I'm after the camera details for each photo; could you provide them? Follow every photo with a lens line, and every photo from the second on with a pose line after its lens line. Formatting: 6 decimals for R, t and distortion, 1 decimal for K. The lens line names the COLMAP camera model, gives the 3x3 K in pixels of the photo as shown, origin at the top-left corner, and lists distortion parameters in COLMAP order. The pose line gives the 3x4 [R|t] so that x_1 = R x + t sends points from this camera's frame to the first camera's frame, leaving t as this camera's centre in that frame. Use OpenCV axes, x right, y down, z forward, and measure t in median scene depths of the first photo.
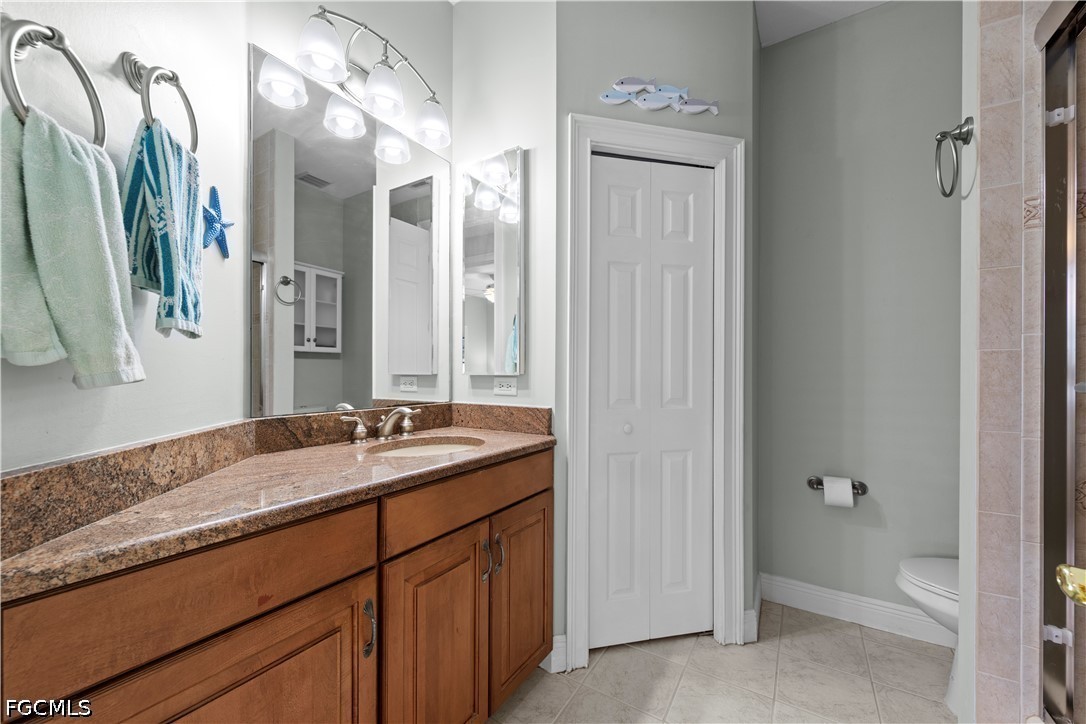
lens RADIAL K [[410.5, 0, 543.4], [0, 410.5, 366.8], [0, 0, 1]] dist [0.000480, -0.000456]
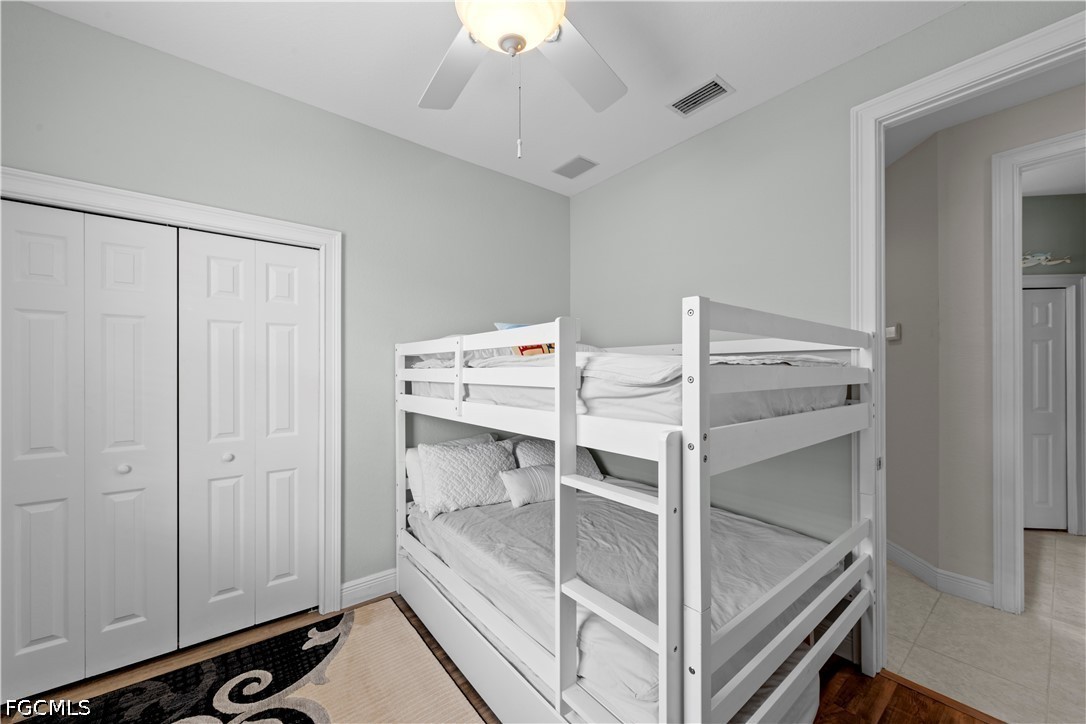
lens RADIAL K [[410.5, 0, 542.8], [0, 410.5, 367.8], [0, 0, 1]] dist [0.000480, -0.000456]
pose [[0.942546, -0.007277, -0.333998, -1.262956], [0.006018, 0.999970, -0.004803, -0.117819], [0.334023, 0.002517, 0.942561, -1.640513]]
